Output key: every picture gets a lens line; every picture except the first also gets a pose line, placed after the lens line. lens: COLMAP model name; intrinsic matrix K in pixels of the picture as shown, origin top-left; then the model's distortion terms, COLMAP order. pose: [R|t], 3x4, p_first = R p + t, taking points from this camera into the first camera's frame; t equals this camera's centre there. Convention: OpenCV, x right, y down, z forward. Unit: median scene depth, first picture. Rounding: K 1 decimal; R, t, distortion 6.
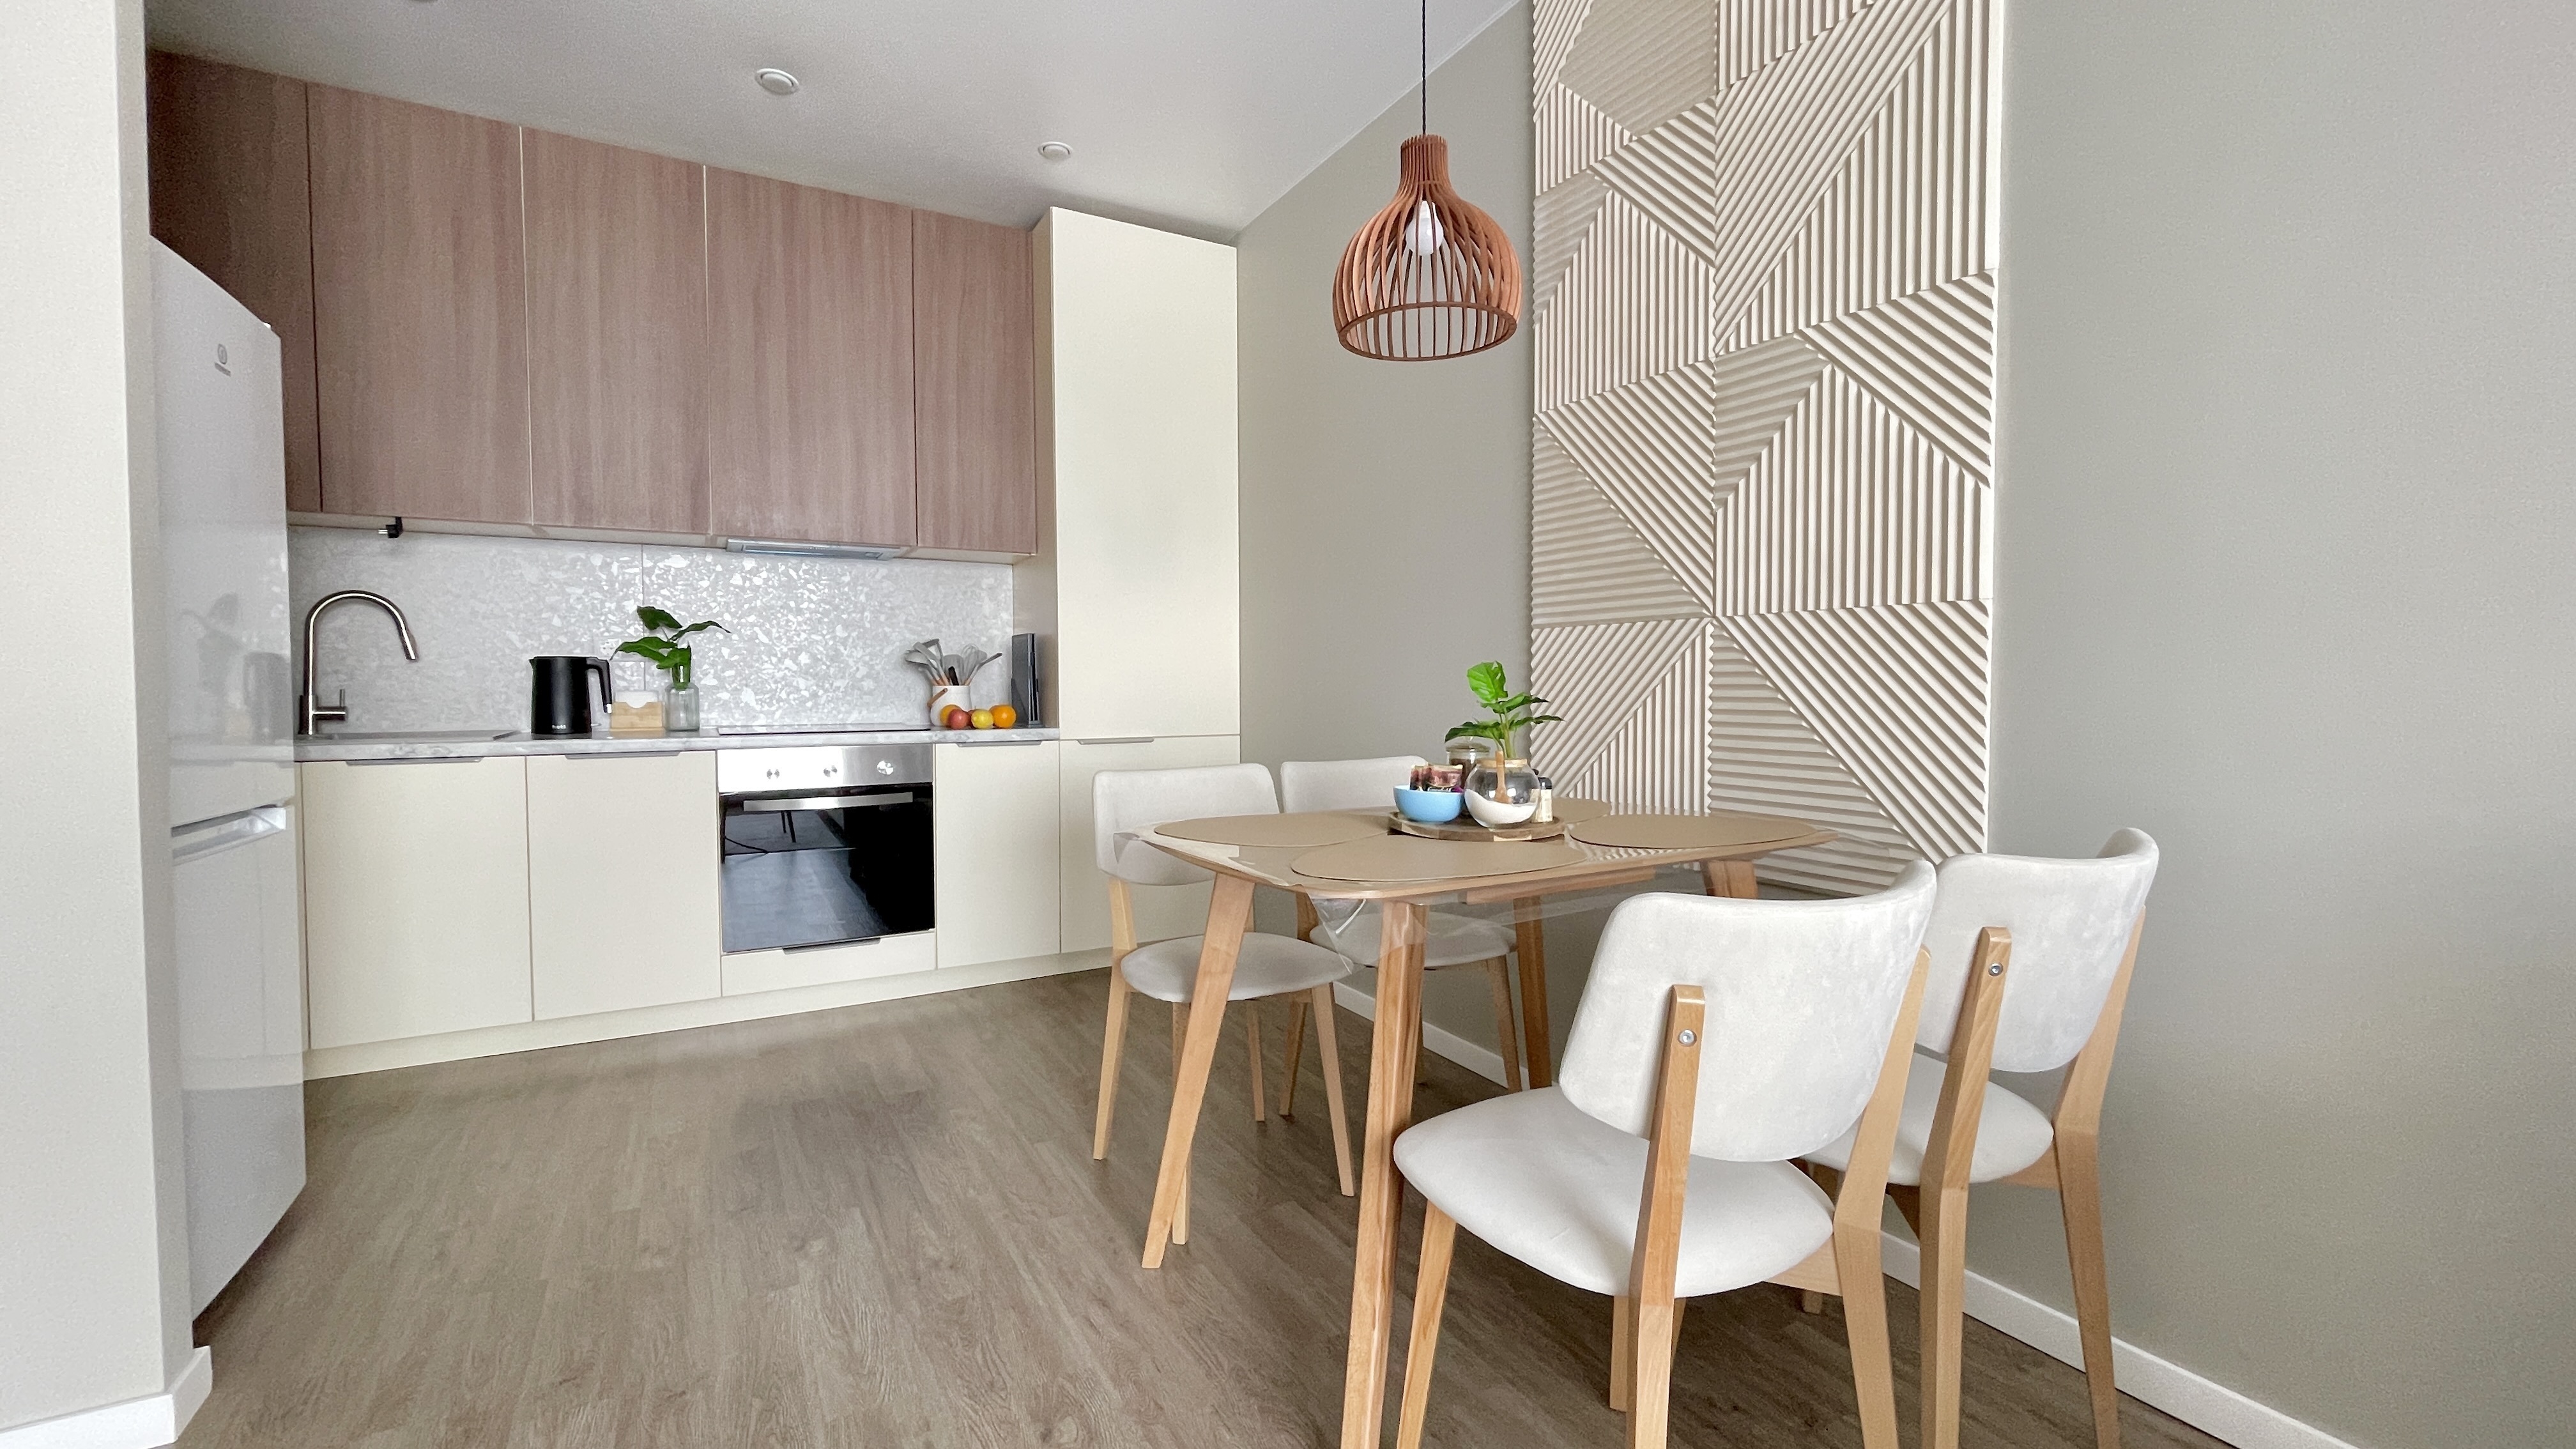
lens RADIAL K [[1055.9, 0, 1297.2], [0, 1055.9, 716.2], [0, 0, 1]] dist [-0.006034, 0.002695]
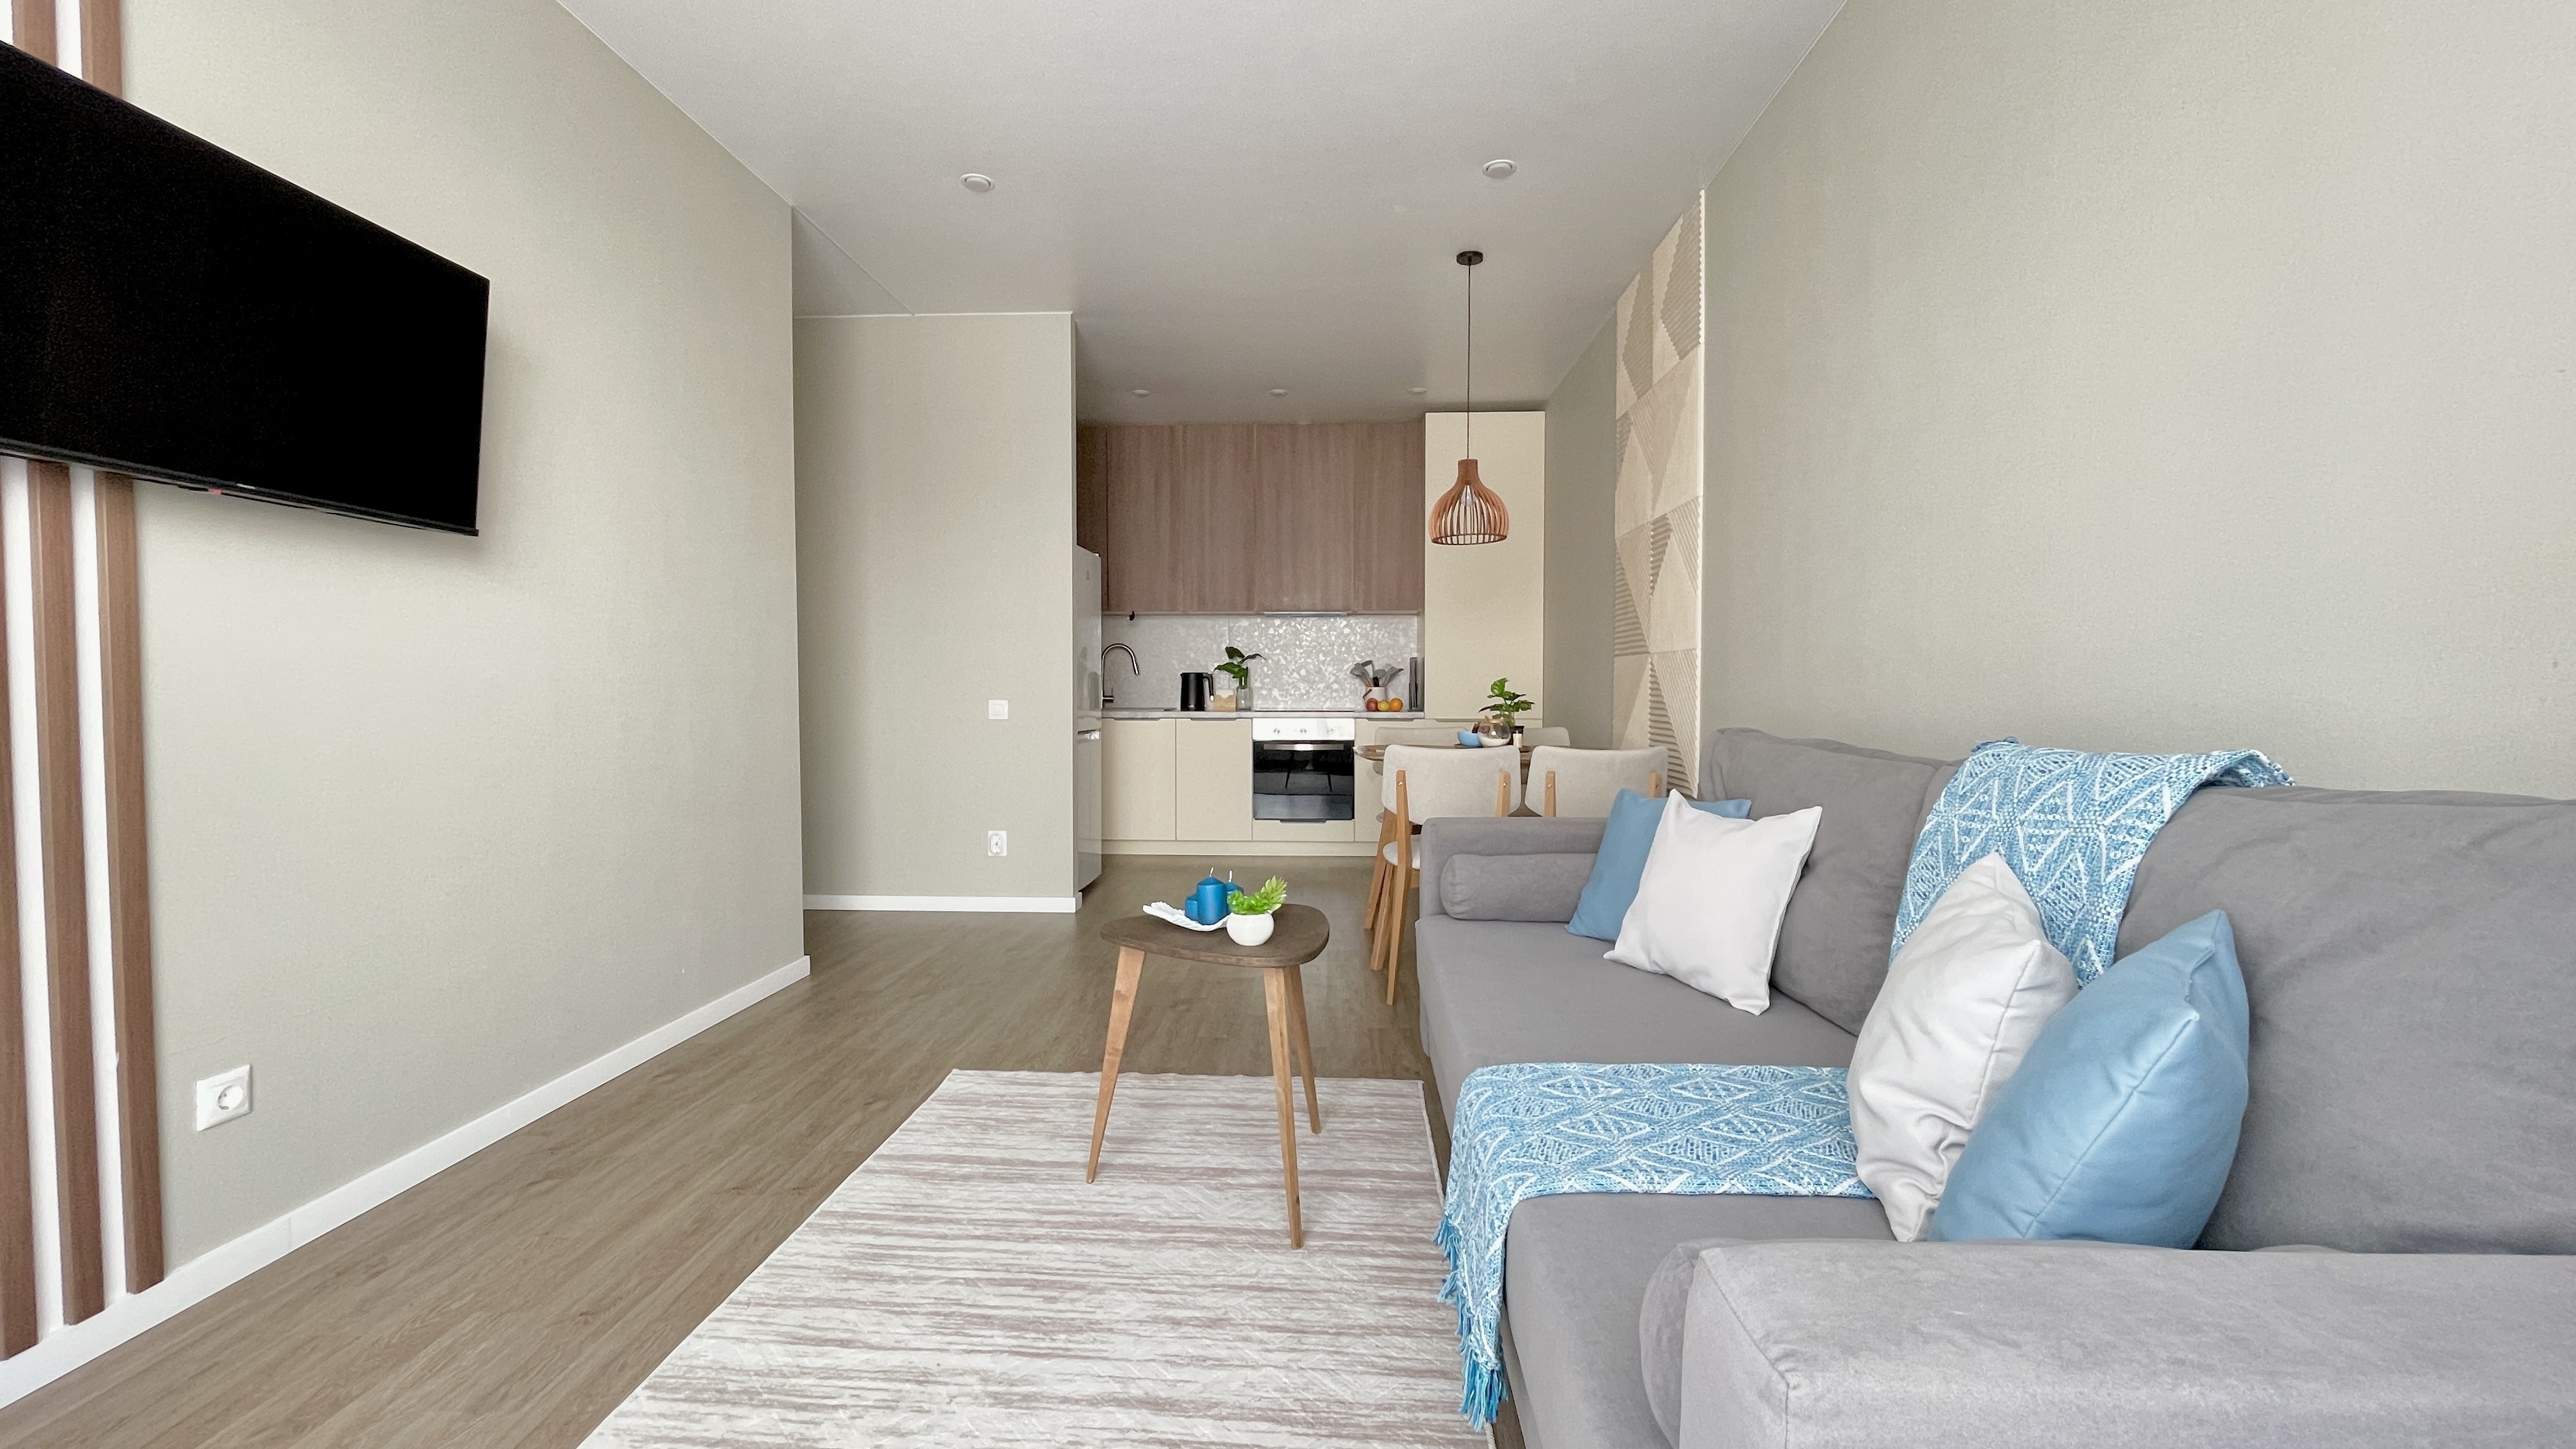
lens RADIAL K [[1055.9, 0, 1289.4], [0, 1055.9, 717.8], [0, 0, 1]] dist [-0.006034, 0.002695]
pose [[0.850929, 0.019498, -0.524919, 0.523023], [-0.019055, 0.999799, 0.006248, 0.014734], [0.524935, 0.004686, 0.851129, -0.628712]]
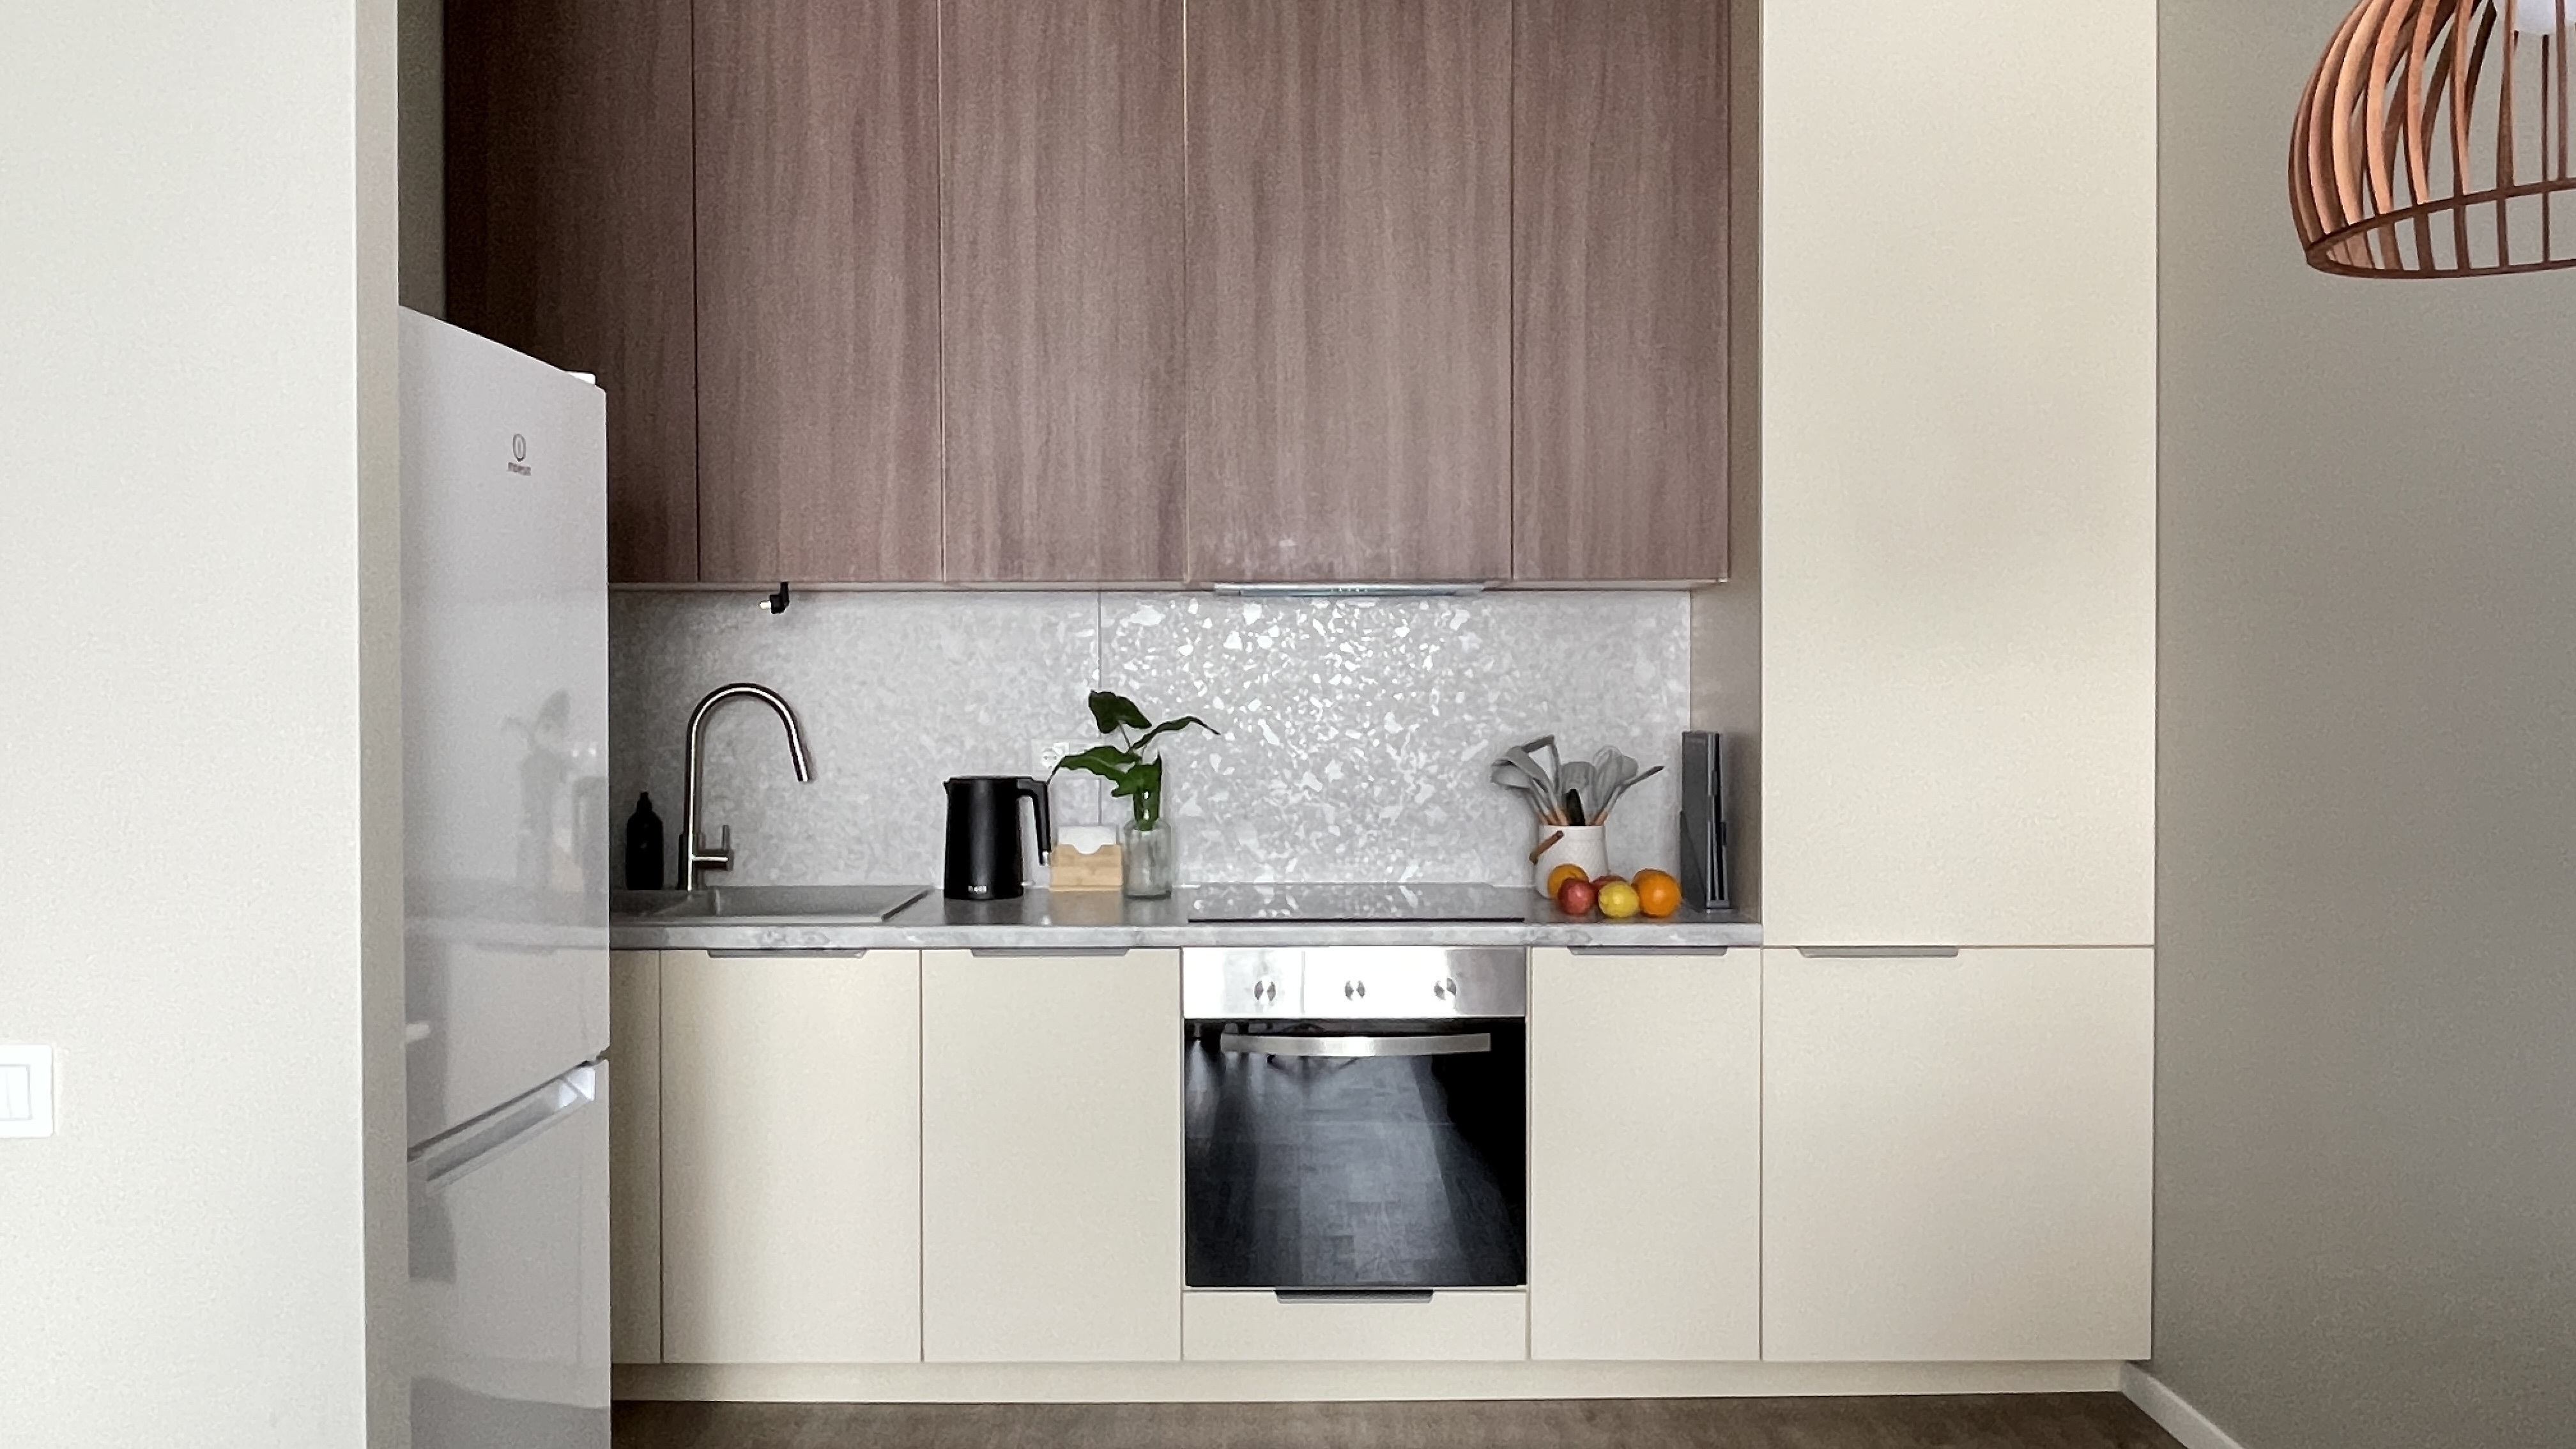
lens RADIAL K [[1915.6, 0, 1295.3], [0, 1915.6, 708.1], [0, 0, 1]] dist [0.012057, 0.000552]
pose [[0.873762, 0.008688, -0.486276, 0.032664], [-0.015657, 0.999825, -0.010270, -0.085701], [0.486101, 0.016587, 0.873745, 0.067866]]
